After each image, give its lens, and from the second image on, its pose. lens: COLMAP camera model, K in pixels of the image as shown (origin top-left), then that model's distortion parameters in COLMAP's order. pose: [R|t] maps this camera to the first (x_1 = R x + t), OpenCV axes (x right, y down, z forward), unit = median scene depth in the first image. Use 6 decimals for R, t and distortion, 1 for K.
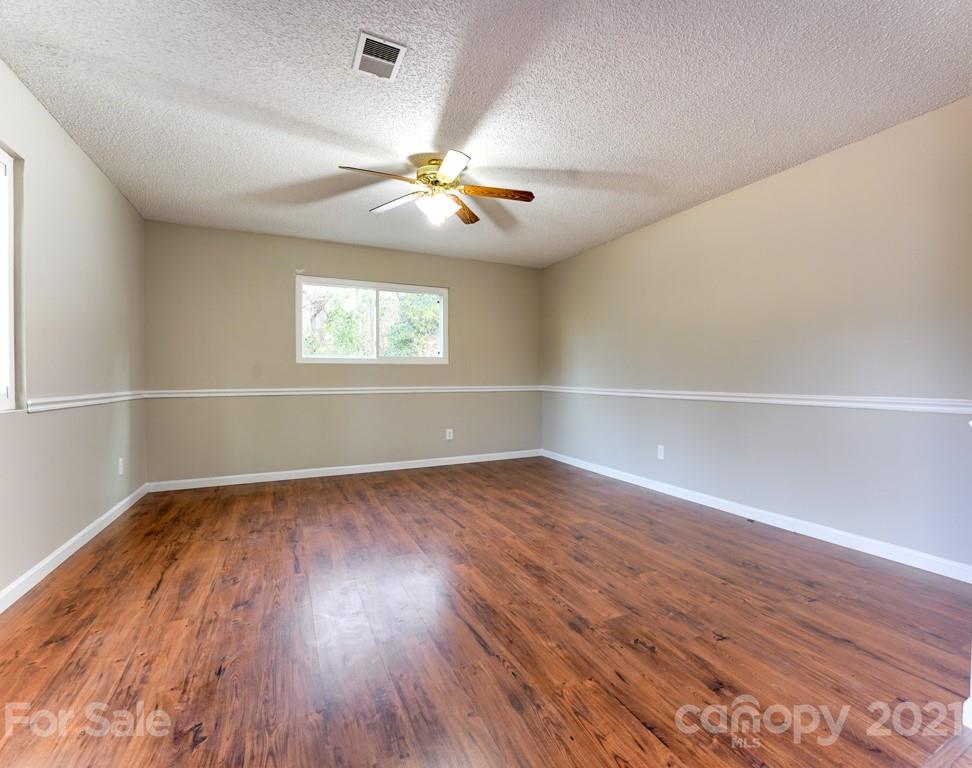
lens RADIAL K [[482.1, 0, 569.0], [0, 482.1, 383.8], [0, 0, 1]] dist [-0.031028, 0.007672]
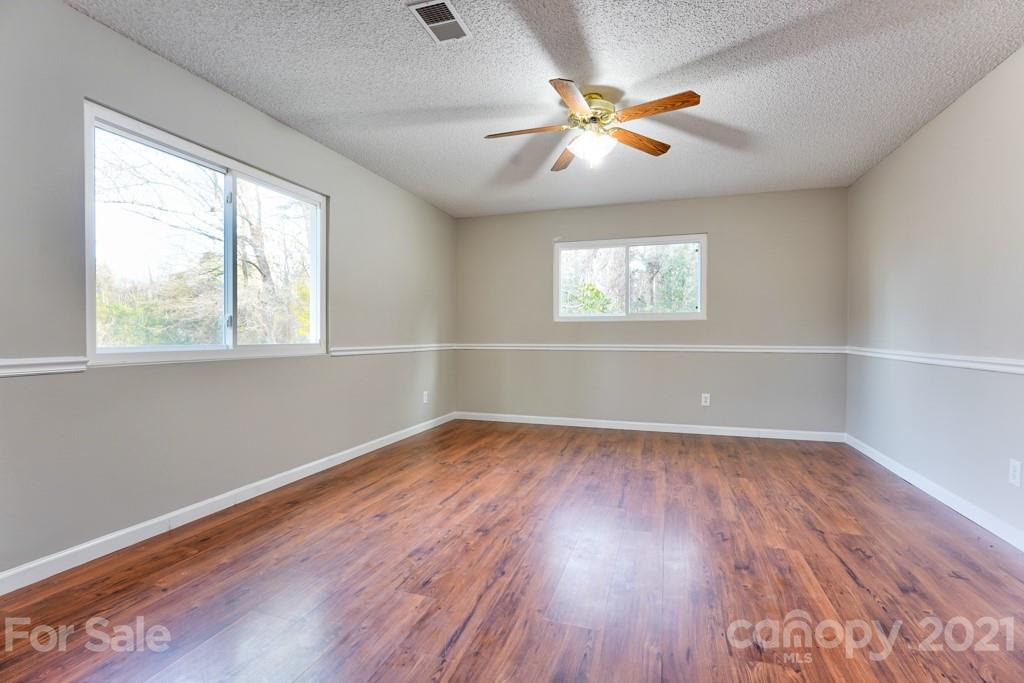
lens RADIAL K [[472.3, 0, 510.4], [0, 472.3, 342.3], [0, 0, 1]] dist [-0.012509, 0.000843]
pose [[0.644049, 0.014598, -0.764845, 0.363735], [-0.012651, 0.999884, 0.008431, -0.004967], [0.764879, 0.004246, 0.644159, 0.354831]]
